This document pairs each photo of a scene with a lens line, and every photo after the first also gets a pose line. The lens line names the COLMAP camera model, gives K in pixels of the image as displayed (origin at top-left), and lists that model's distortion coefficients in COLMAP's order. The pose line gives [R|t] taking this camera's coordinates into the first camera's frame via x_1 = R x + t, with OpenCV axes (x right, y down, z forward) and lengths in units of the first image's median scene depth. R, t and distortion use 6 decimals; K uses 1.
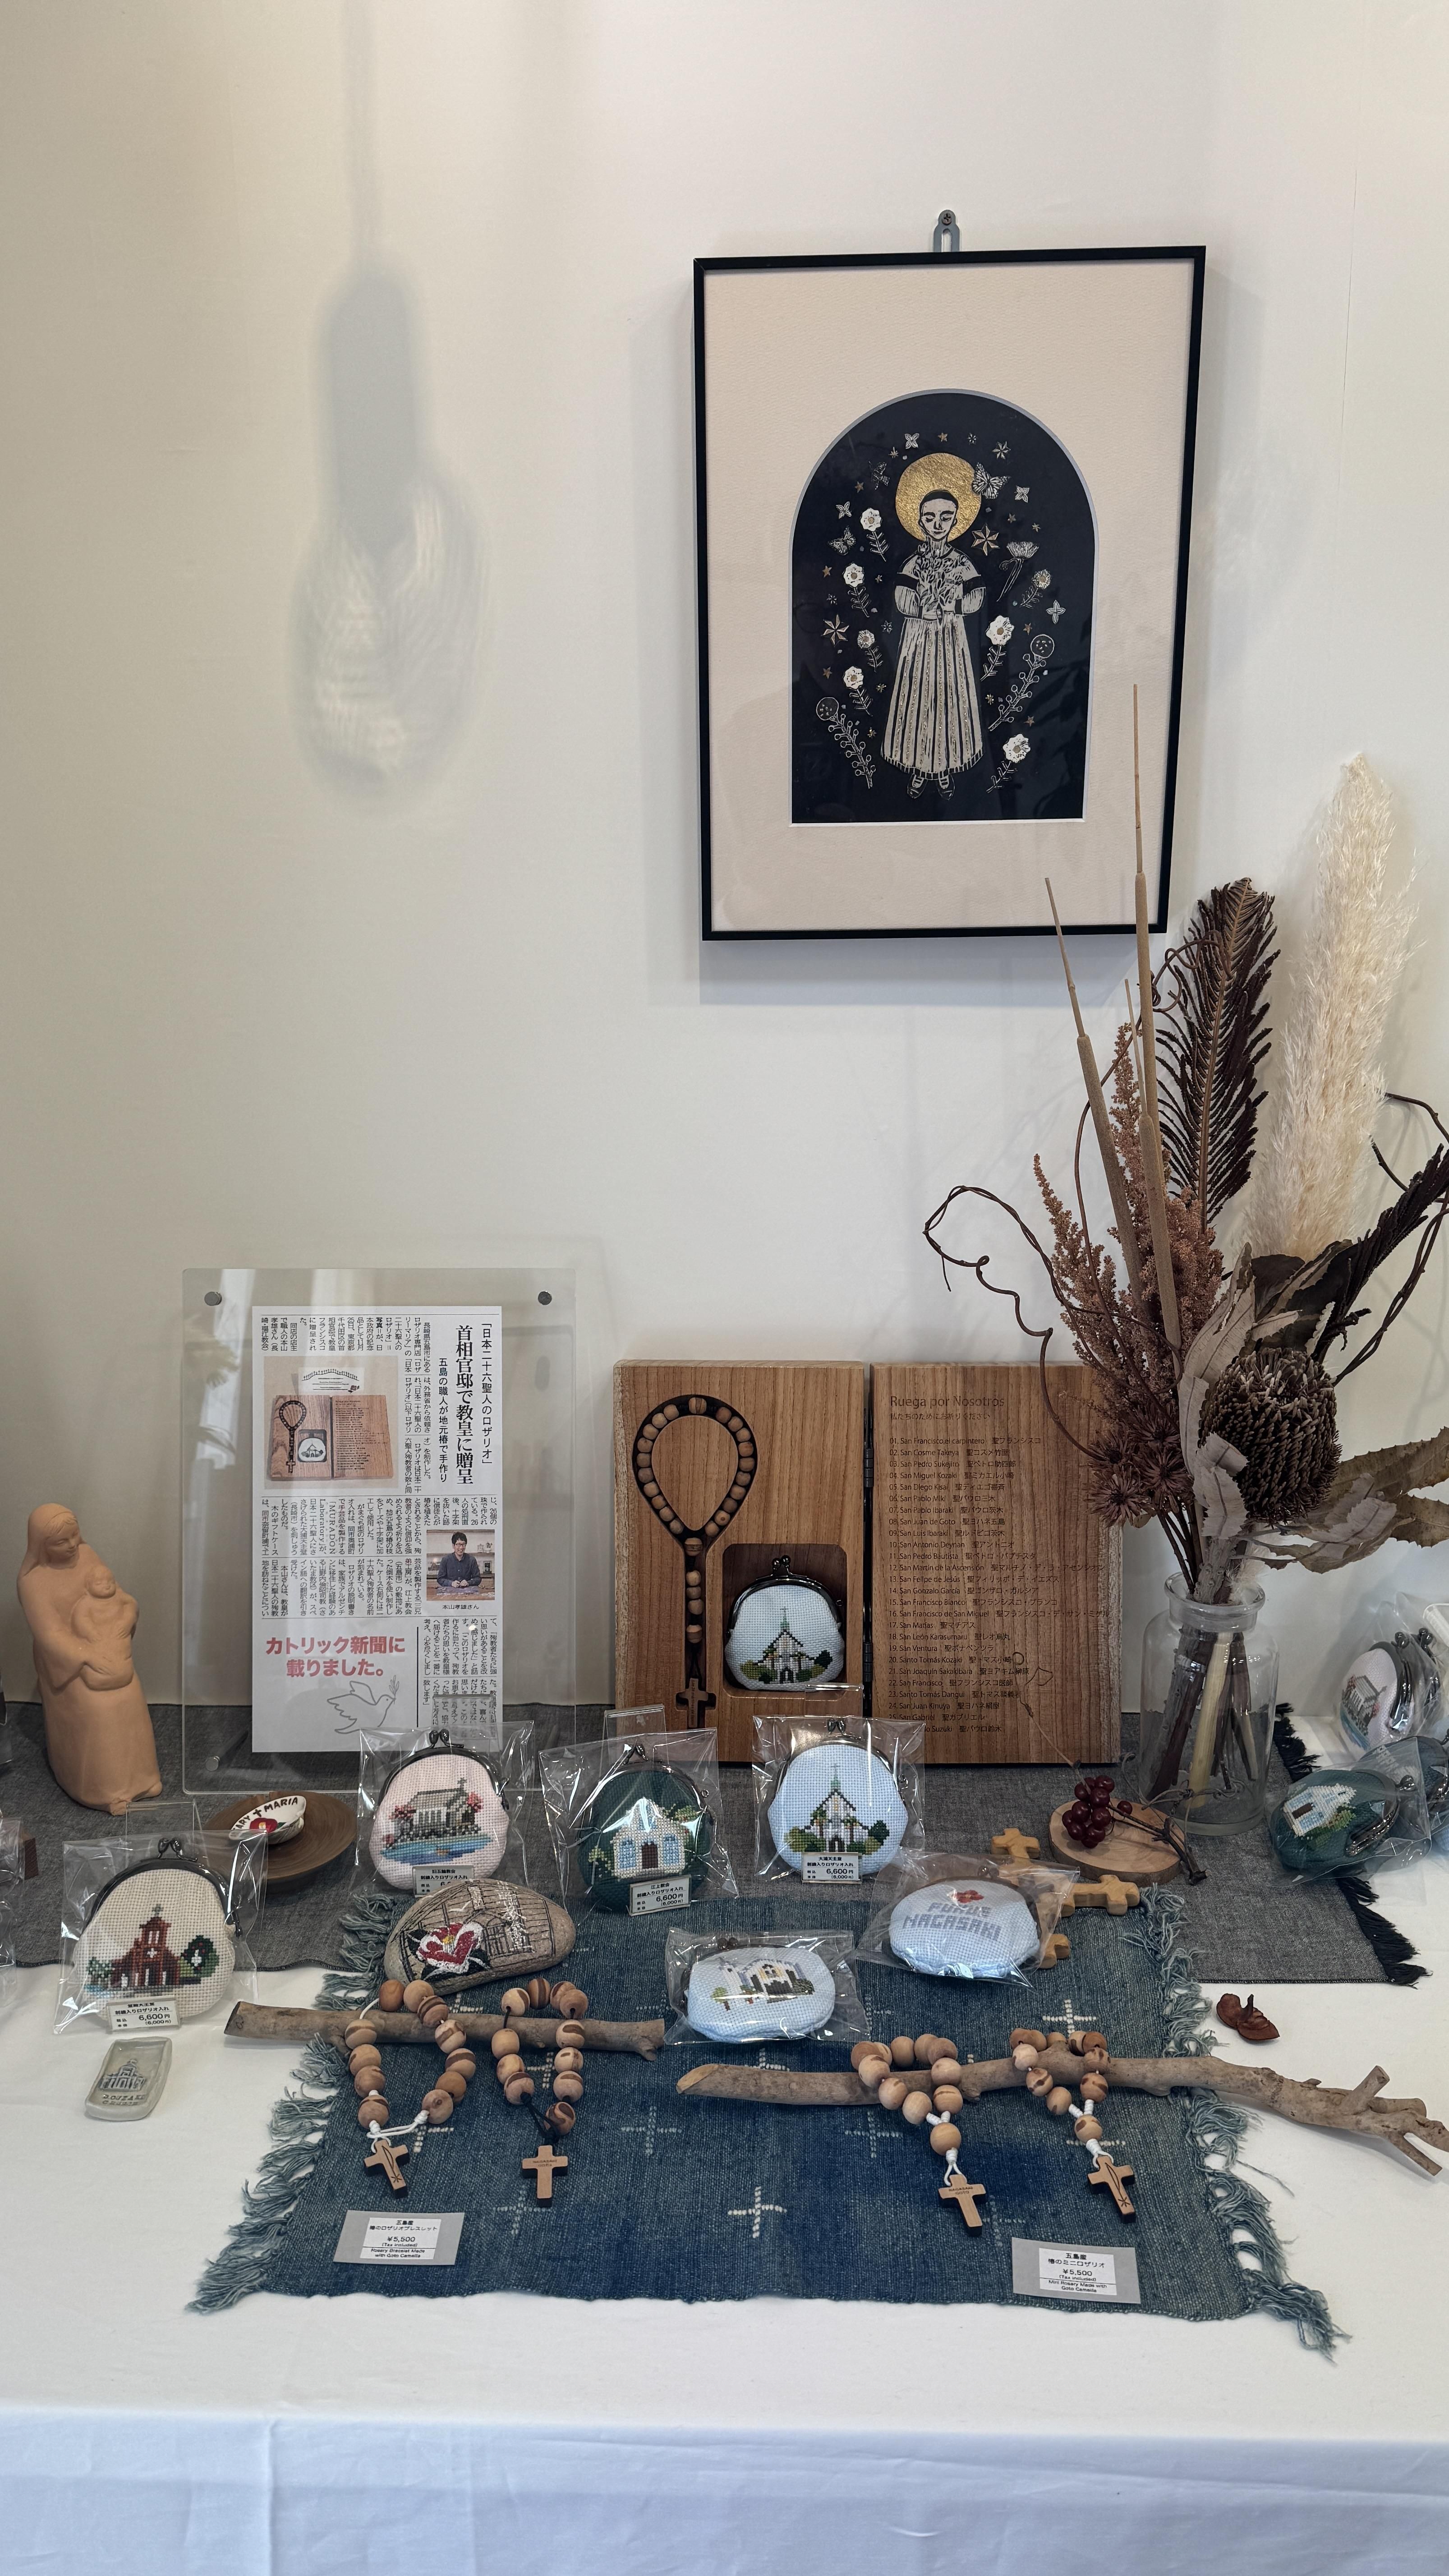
lens RADIAL K [[1851.0, 0, 724.5], [0, 1851.0, 1288.0], [0, 0, 1]] dist [0.101140, 0.000419]
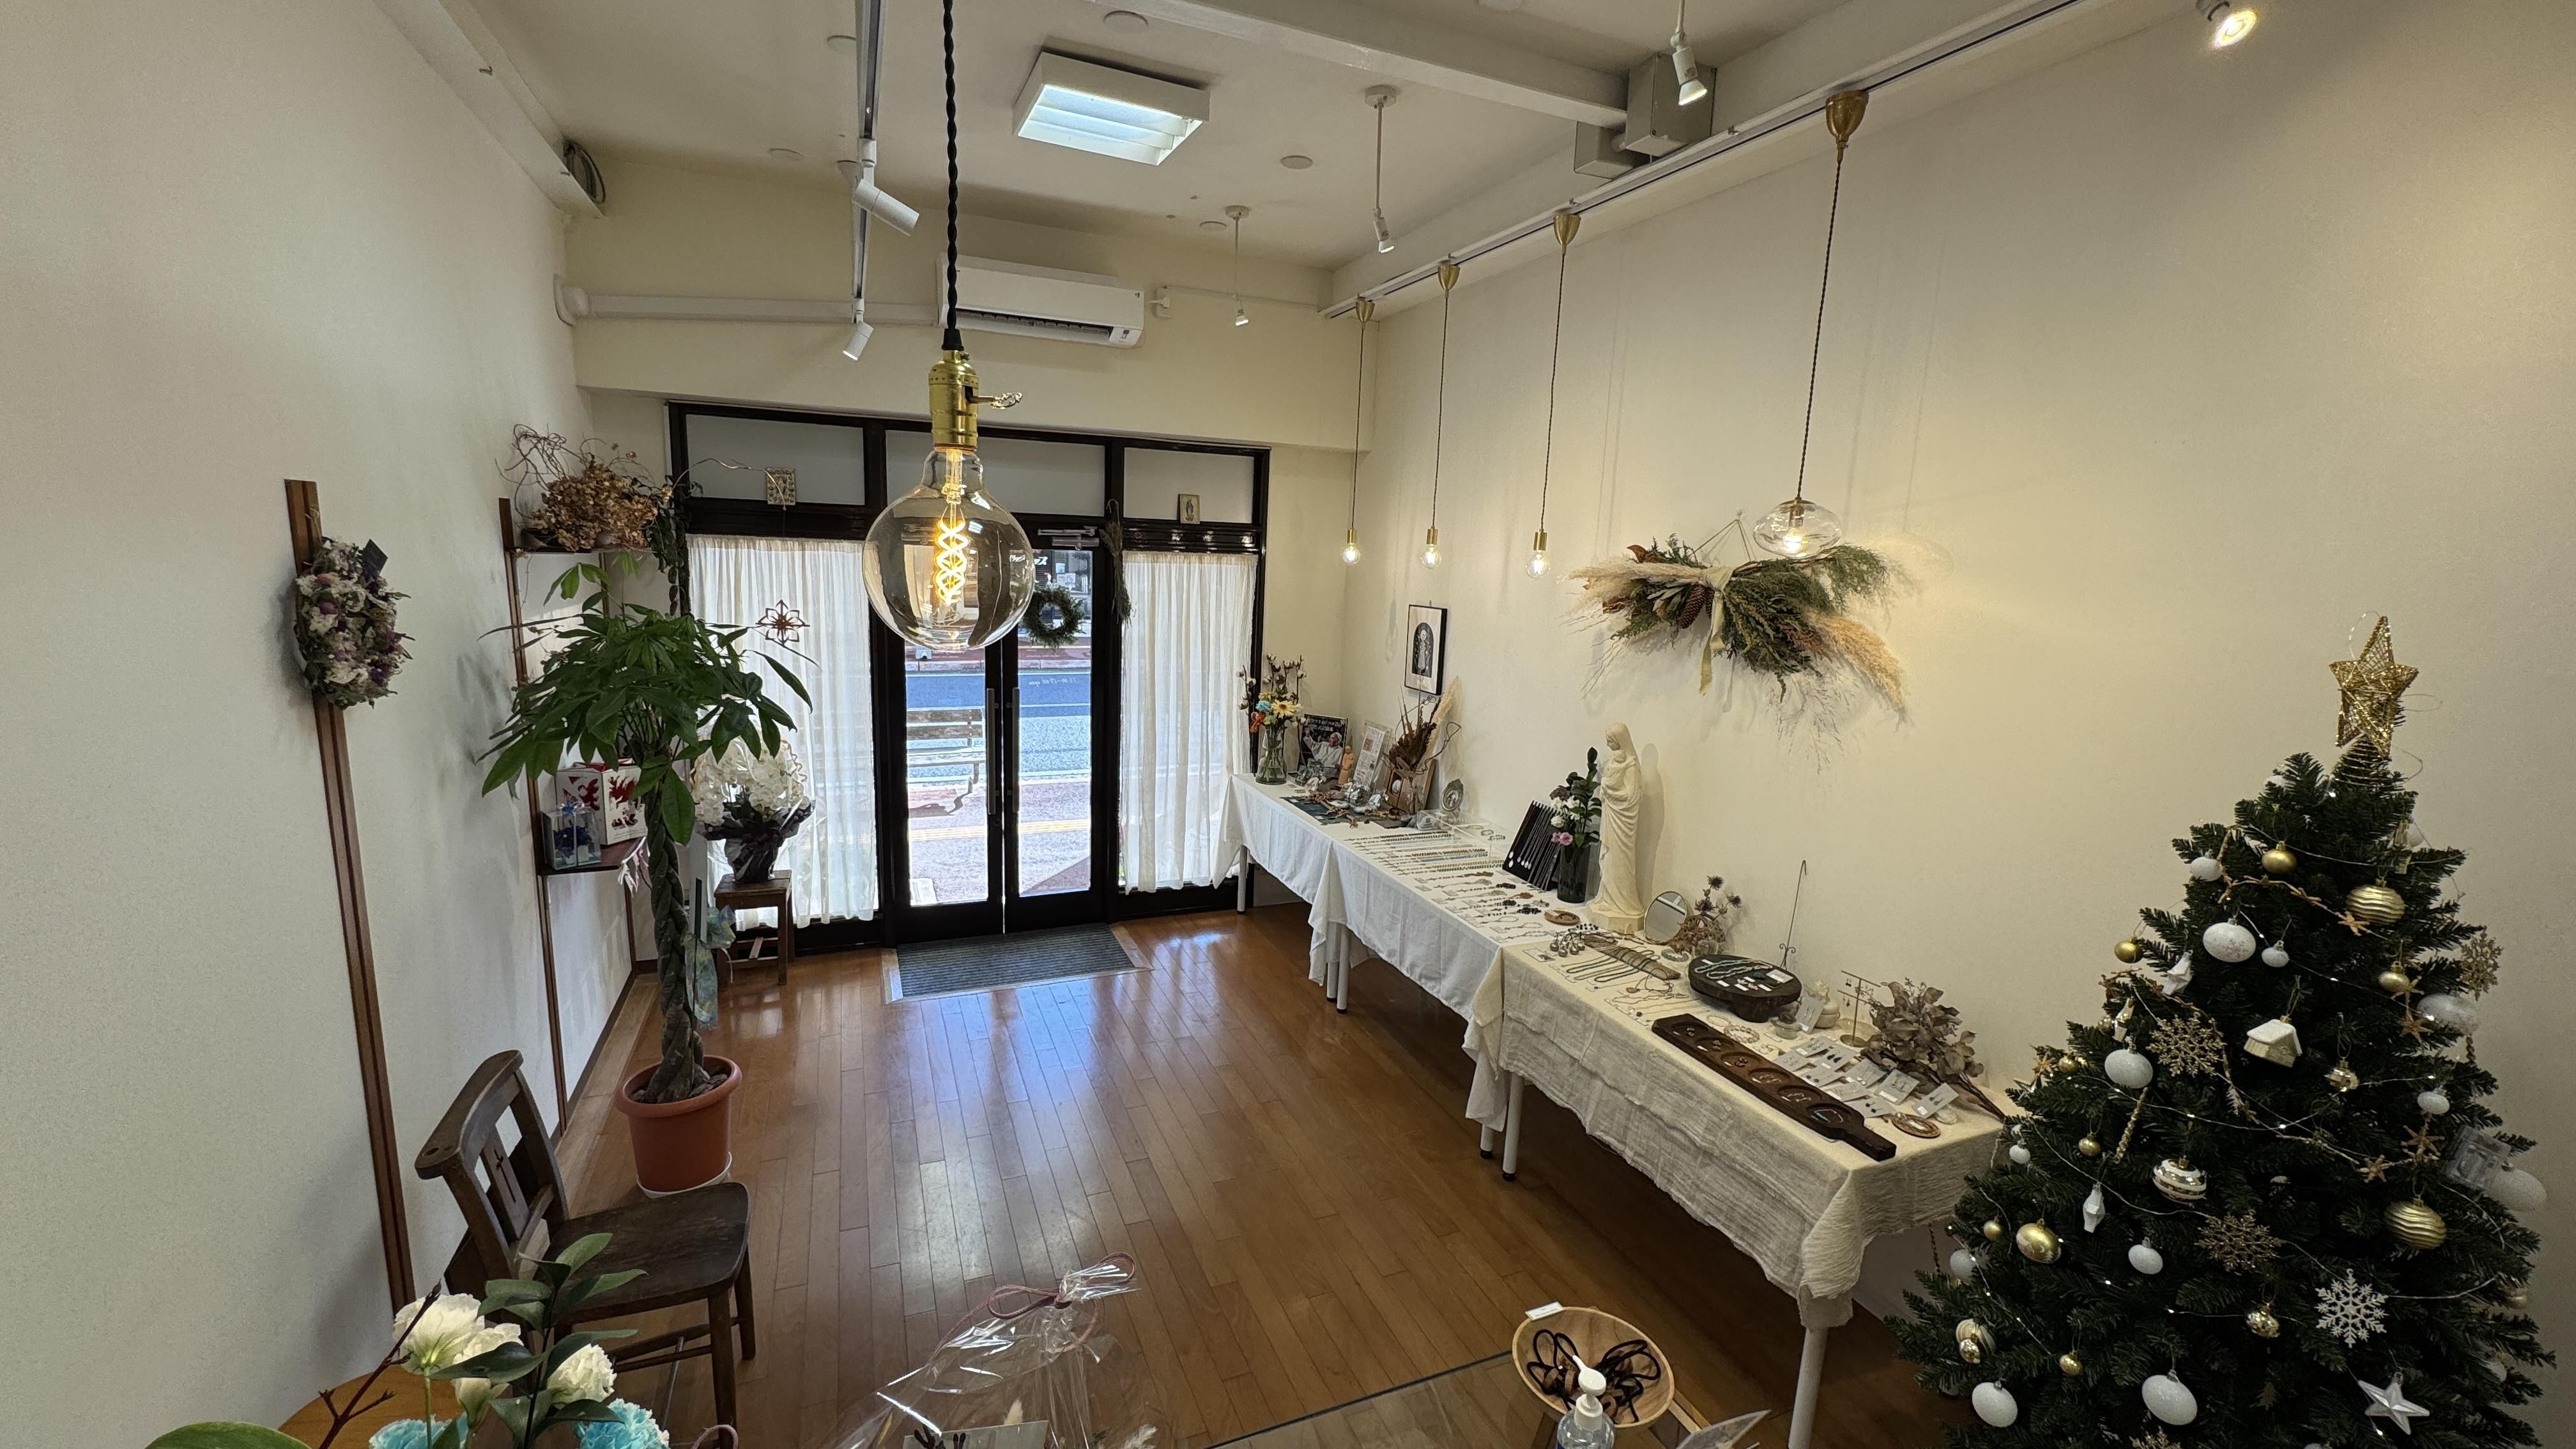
lens RADIAL K [[1025.0, 0, 1288.0], [0, 1025.0, 724.5], [0, 0, 1]] dist [0.000009, -0.000002]
pose [[0.416865, 0.180248, -0.890918, 3.315296], [-0.287373, 0.956003, 0.058952, -0.148099], [0.862346, 0.231451, 0.450323, -1.138258]]
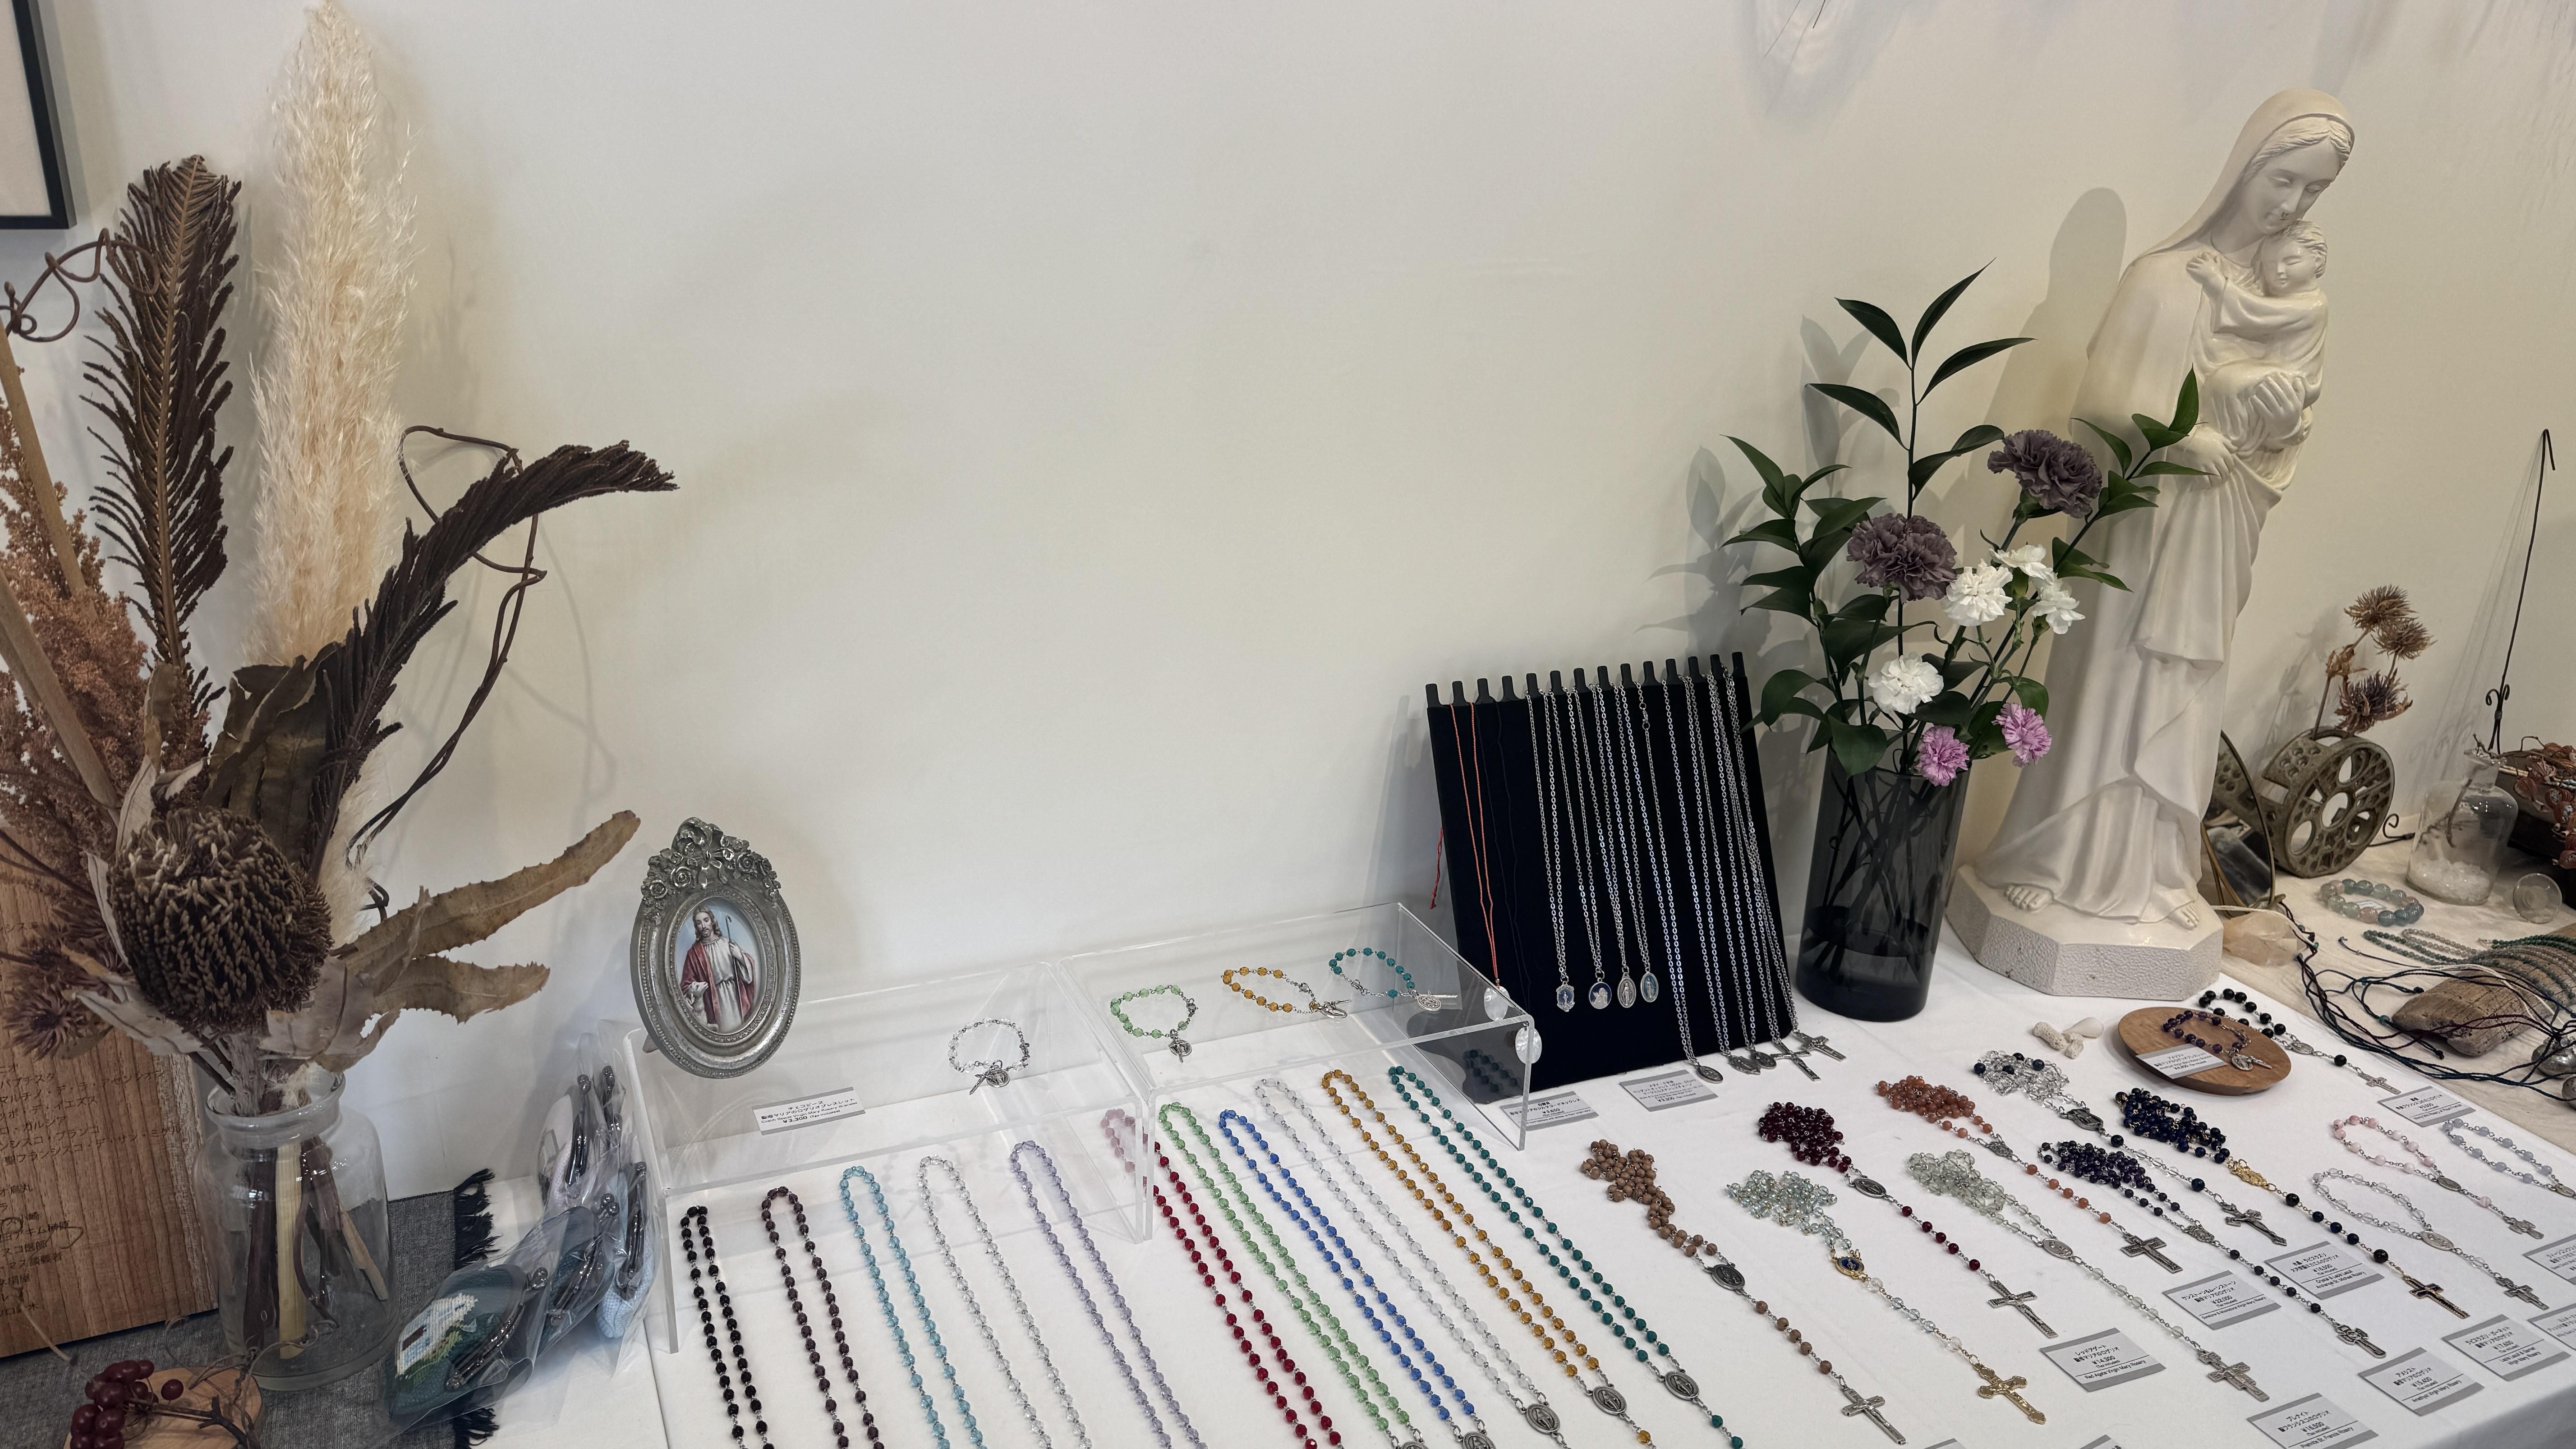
lens RADIAL K [[1858.0, 0, 1288.0], [0, 1858.0, 724.5], [0, 0, 1]] dist [0.005884, 0.003762]
pose [[0.893659, -0.109857, 0.435092, 0.324324], [0.071488, 0.992041, 0.103649, -0.040672], [-0.443016, -0.061523, 0.894400, 0.131835]]
